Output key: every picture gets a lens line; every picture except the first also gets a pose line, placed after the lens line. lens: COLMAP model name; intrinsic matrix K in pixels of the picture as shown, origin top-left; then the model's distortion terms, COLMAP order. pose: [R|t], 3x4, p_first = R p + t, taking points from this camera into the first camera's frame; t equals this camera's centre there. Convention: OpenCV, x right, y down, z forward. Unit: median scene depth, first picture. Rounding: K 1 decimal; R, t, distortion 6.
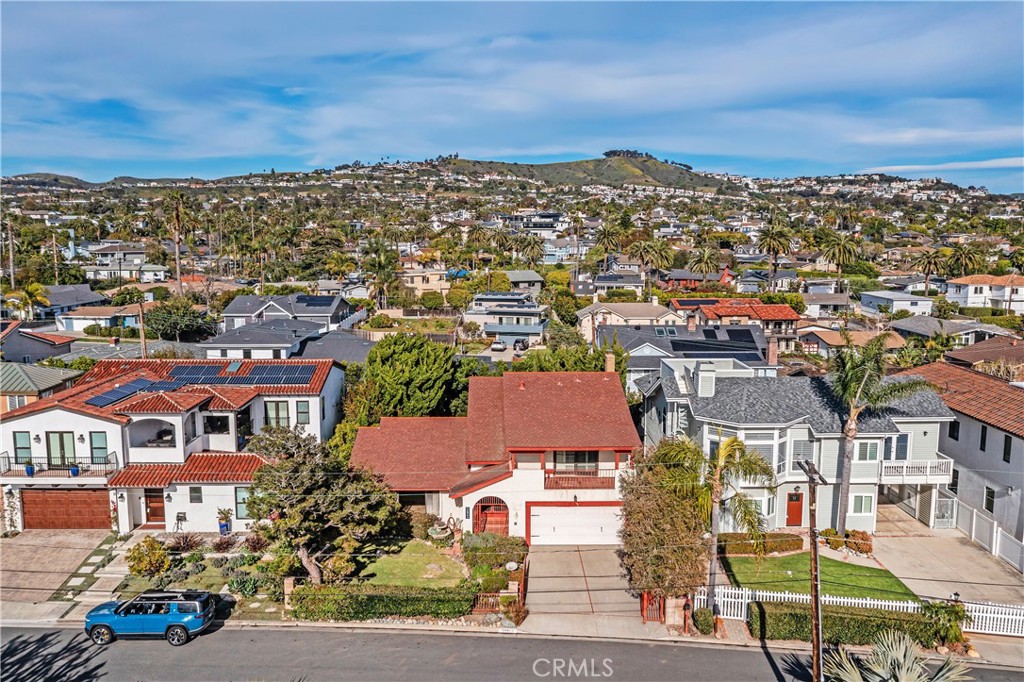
lens RADIAL K [[811.3, 0, 512.0], [0, 811.3, 341.0], [0, 0, 1]] dist [-0.009144, -0.007047]
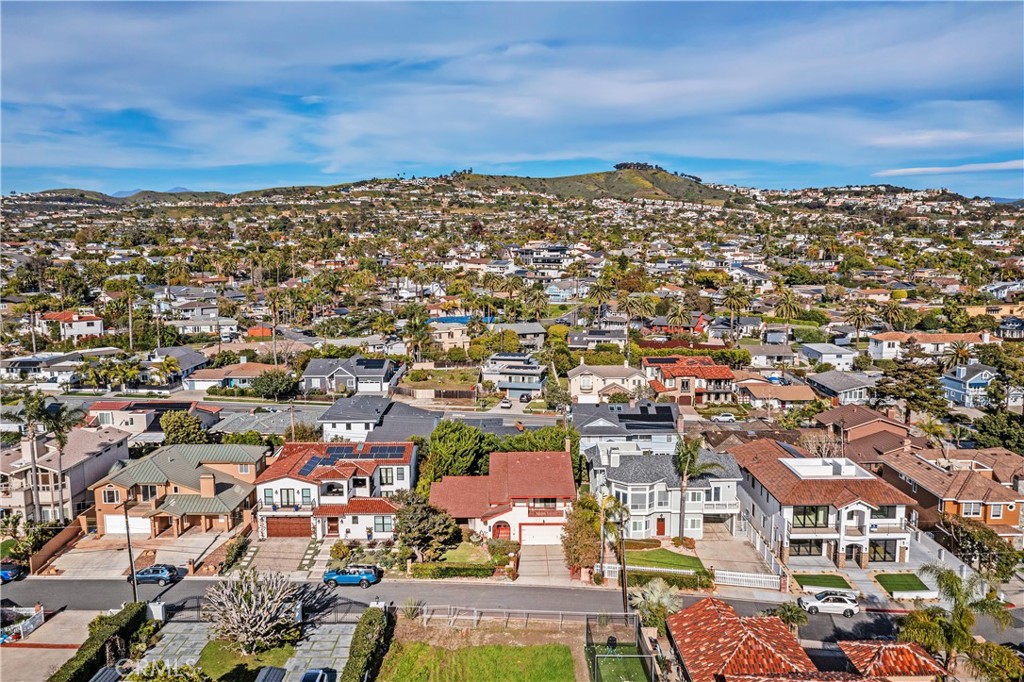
lens RADIAL K [[811.3, 0, 512.0], [0, 811.3, 341.0], [0, 0, 1]] dist [-0.009144, -0.007047]
pose [[0.999840, -0.004686, -0.017239, 0.019859], [0.004575, 0.999968, -0.006516, -0.130302], [0.017269, 0.006436, 0.999830, -0.548574]]
